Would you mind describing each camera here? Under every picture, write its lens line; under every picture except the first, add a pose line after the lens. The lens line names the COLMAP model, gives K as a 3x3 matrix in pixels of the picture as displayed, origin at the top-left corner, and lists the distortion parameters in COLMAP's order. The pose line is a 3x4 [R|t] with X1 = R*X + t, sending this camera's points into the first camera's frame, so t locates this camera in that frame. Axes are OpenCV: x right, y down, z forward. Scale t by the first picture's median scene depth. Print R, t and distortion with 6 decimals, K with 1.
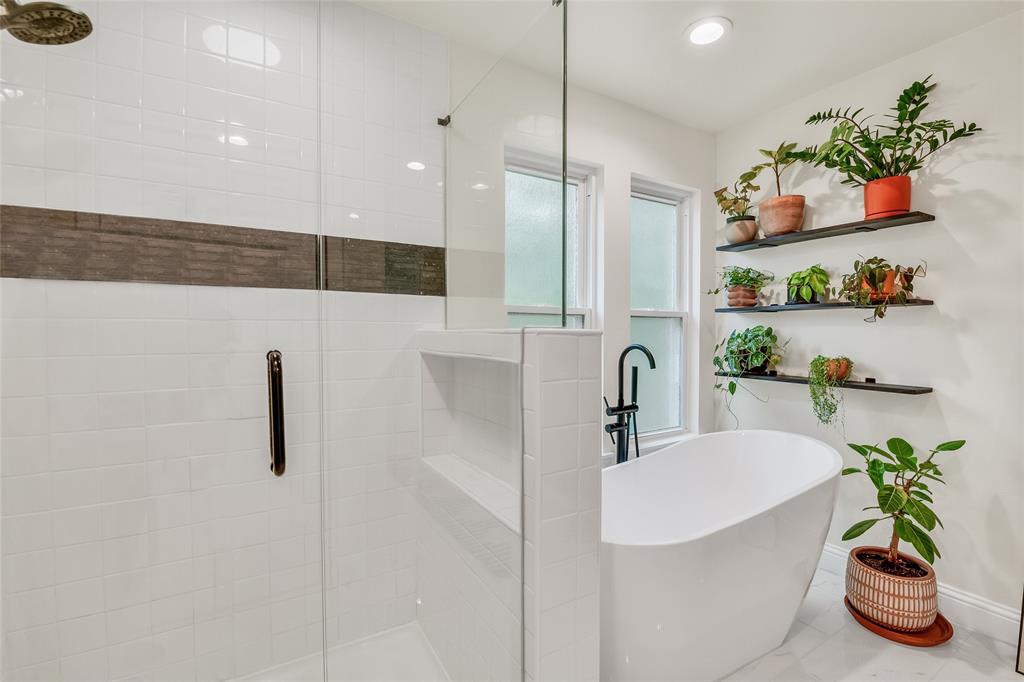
lens RADIAL K [[421.0, 0, 514.5], [0, 421.0, 343.9], [0, 0, 1]] dist [0.000065, -0.006293]
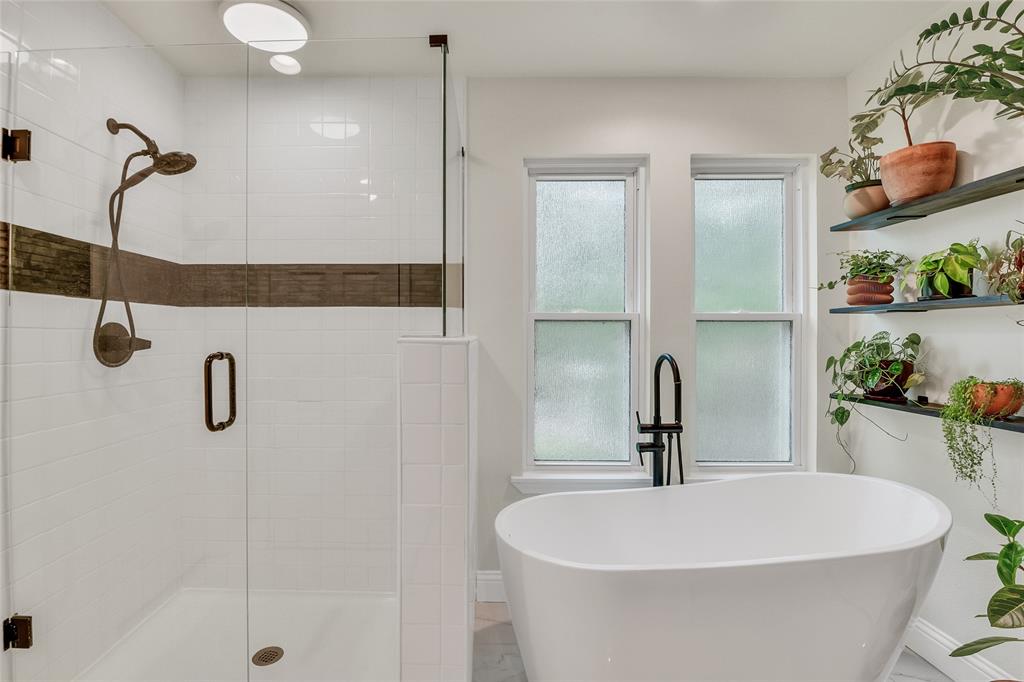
lens RADIAL K [[447.7, 0, 512.0], [0, 447.7, 341.0], [0, 0, 1]] dist [-0.001776, -0.008890]
pose [[0.867835, 0.006428, -0.496810, 0.433345], [-0.015601, 0.999776, -0.014316, -0.006844], [0.496607, 0.020175, 0.867741, 0.033740]]
